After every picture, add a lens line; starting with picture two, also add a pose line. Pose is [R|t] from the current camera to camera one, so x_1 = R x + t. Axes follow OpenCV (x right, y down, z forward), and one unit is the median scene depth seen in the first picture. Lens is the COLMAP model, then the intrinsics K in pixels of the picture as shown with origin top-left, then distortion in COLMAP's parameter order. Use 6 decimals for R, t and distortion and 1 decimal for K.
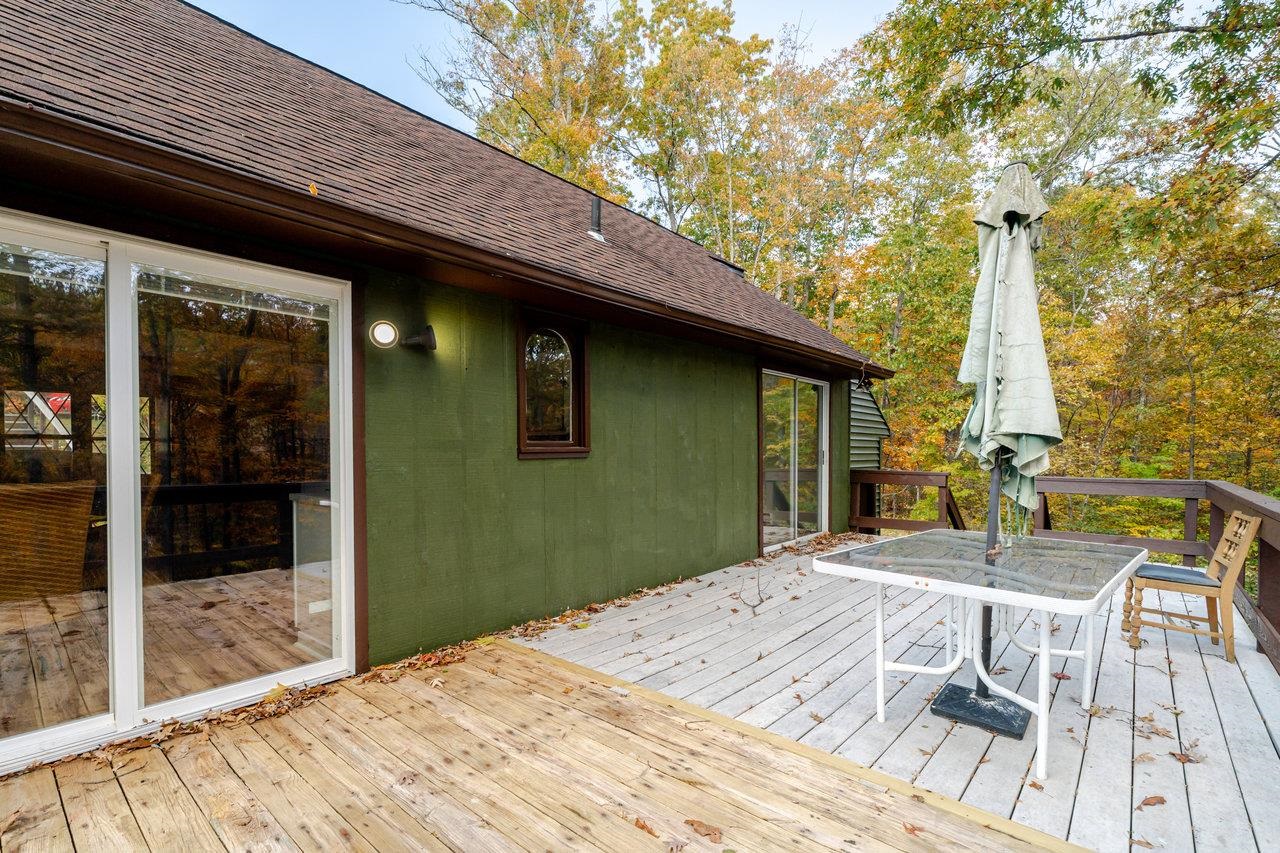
lens RADIAL K [[580.8, 0, 642.3], [0, 580.8, 449.5], [0, 0, 1]] dist [0.000091, -0.000044]
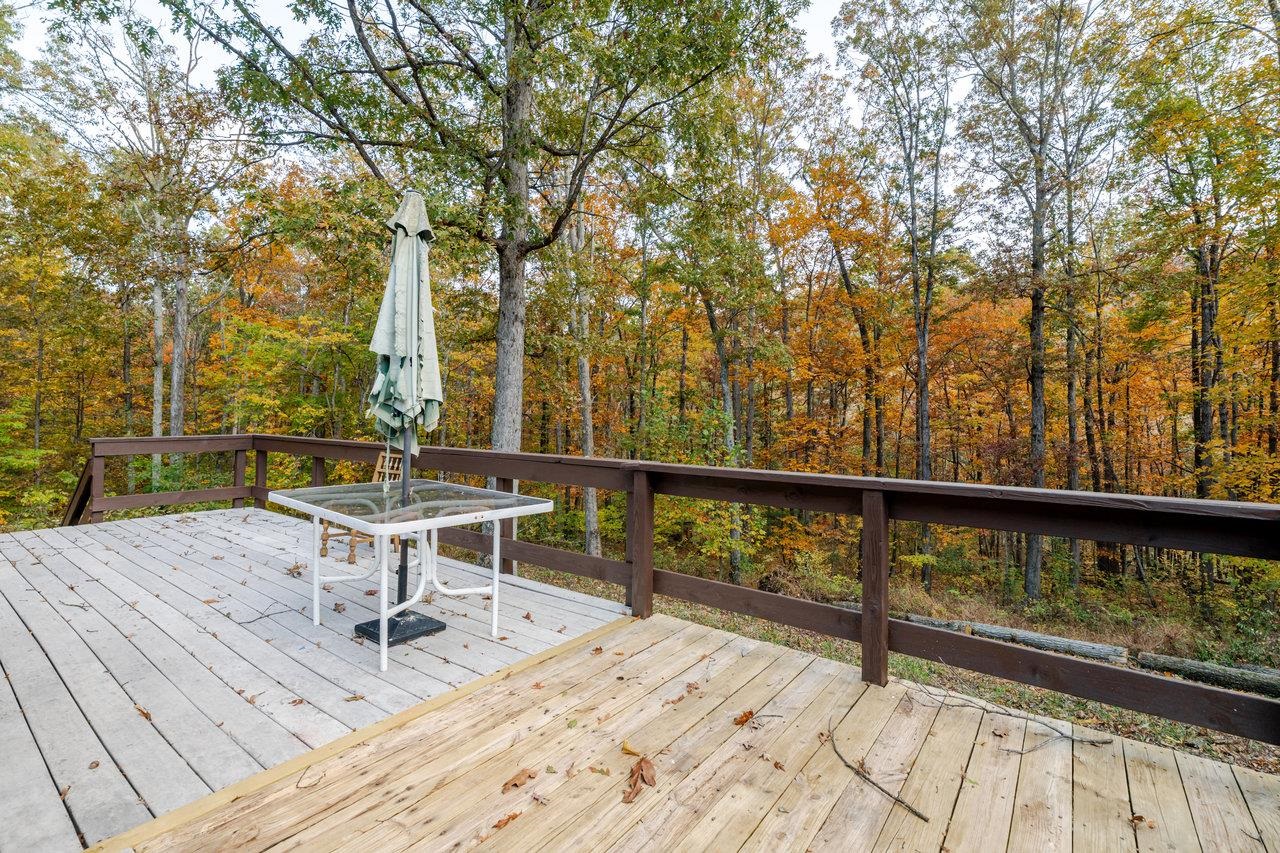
lens RADIAL K [[573.7, 0, 635.9], [0, 573.7, 415.2], [0, 0, 1]] dist [-0.001520, -0.000227]
pose [[-0.064265, -0.000234, 0.997933, -0.578692], [-0.003390, 0.999994, 0.000016, 0.005434], [-0.997927, -0.003382, -0.064266, 0.545147]]
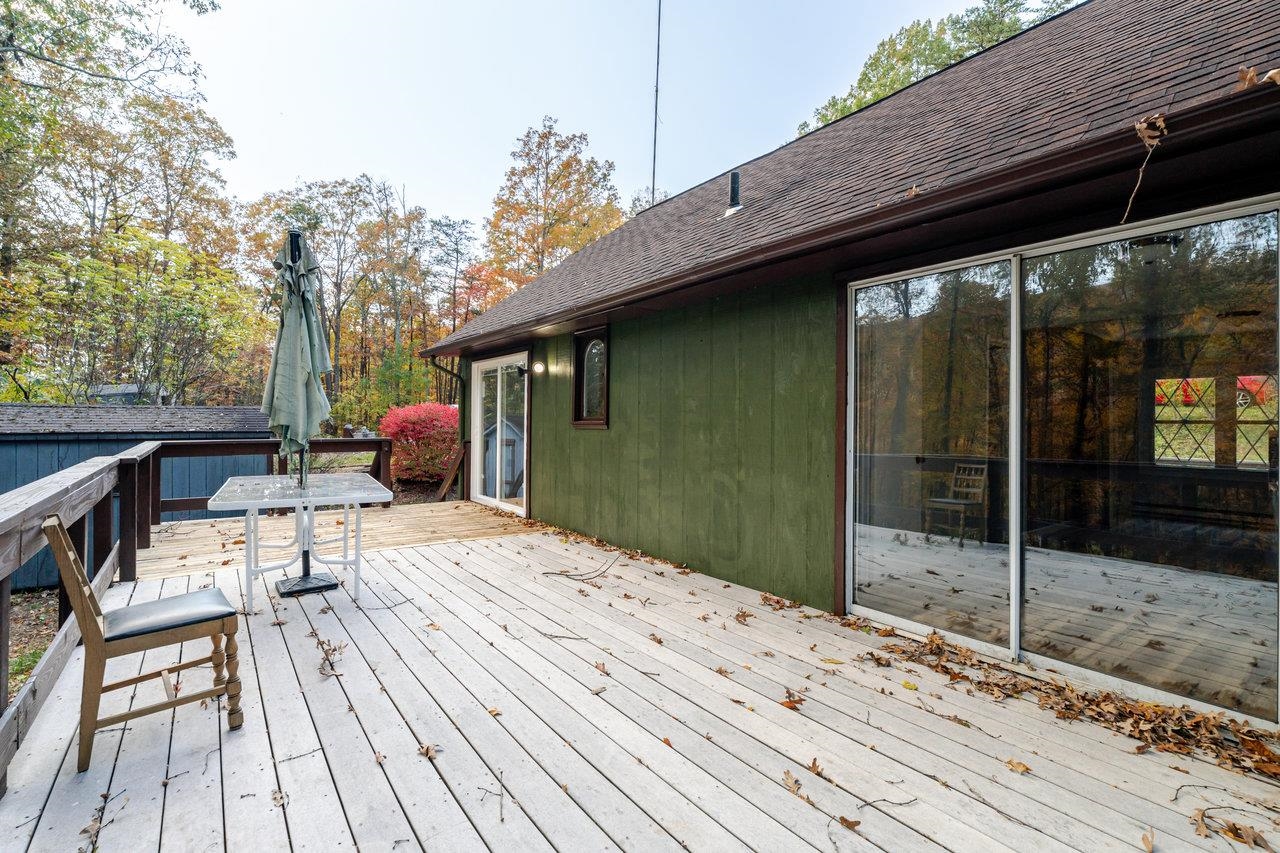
lens RADIAL K [[573.7, 0, 635.9], [0, 573.7, 415.2], [0, 0, 1]] dist [-0.001520, -0.000227]
pose [[-0.217121, -0.017772, -0.975983, 1.739708], [-0.016228, 0.999762, -0.014595, 0.001503], [0.976010, 0.012669, -0.217358, 2.010751]]
